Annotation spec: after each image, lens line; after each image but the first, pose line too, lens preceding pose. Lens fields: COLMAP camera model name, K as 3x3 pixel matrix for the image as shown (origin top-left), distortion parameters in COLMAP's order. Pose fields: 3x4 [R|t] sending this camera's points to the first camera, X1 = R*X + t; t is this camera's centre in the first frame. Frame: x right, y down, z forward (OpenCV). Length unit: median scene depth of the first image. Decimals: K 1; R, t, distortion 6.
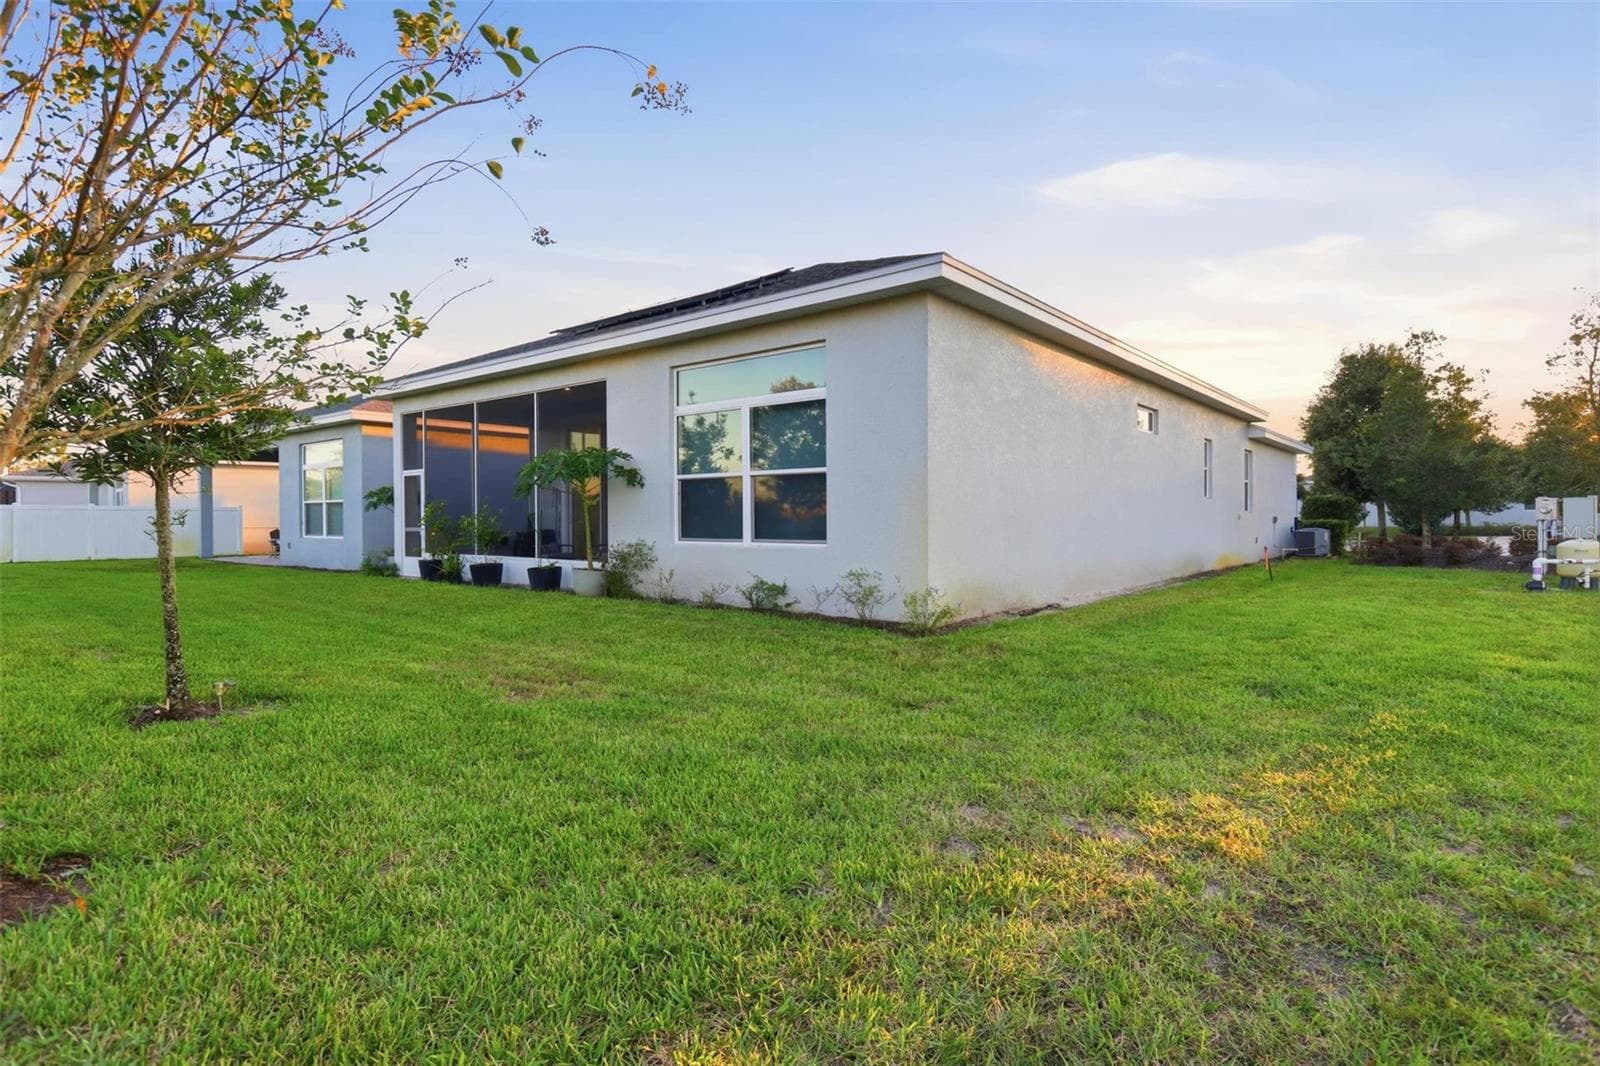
lens RADIAL K [[803.3, 0, 800.0], [0, 803.3, 533.0], [0, 0, 1]] dist [0.025577, -0.000047]
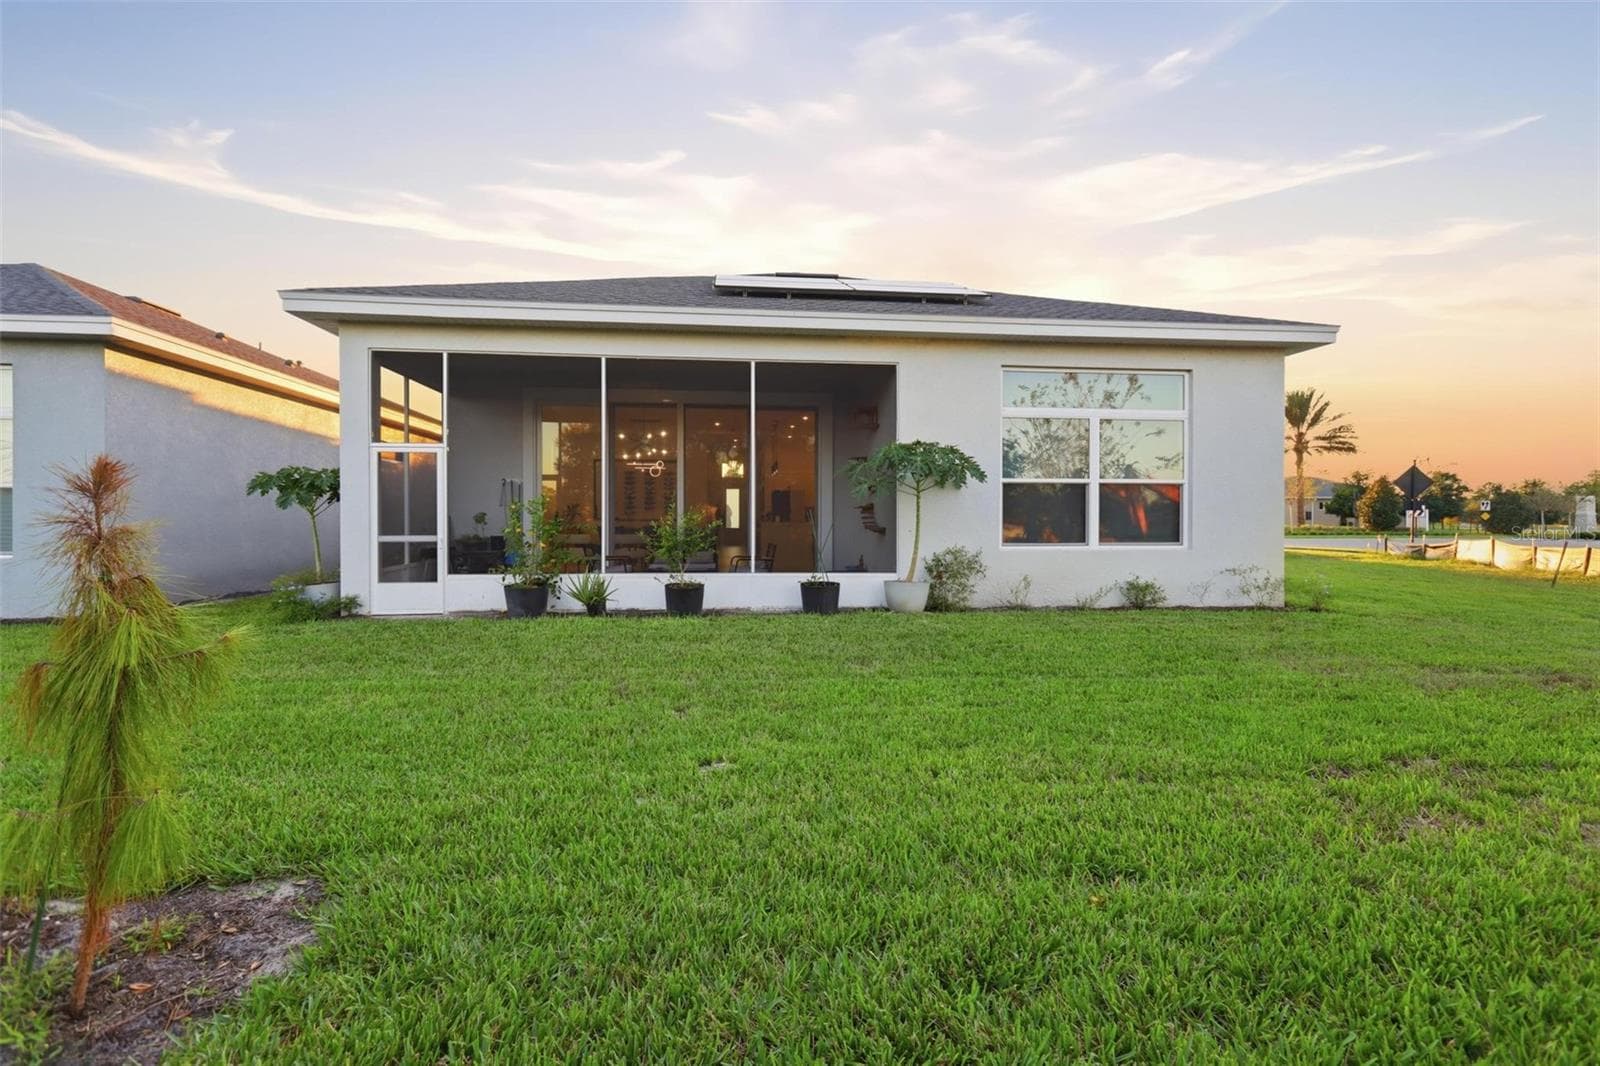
lens RADIAL K [[576.7, 0, 800.0], [0, 576.7, 533.0], [0, 0, 1]] dist [0.000271, -0.000017]
pose [[0.714174, -0.007439, 0.699928, -0.784862], [0.009147, 0.999957, 0.001294, -0.008403], [-0.699908, 0.005478, 0.714212, 0.649206]]
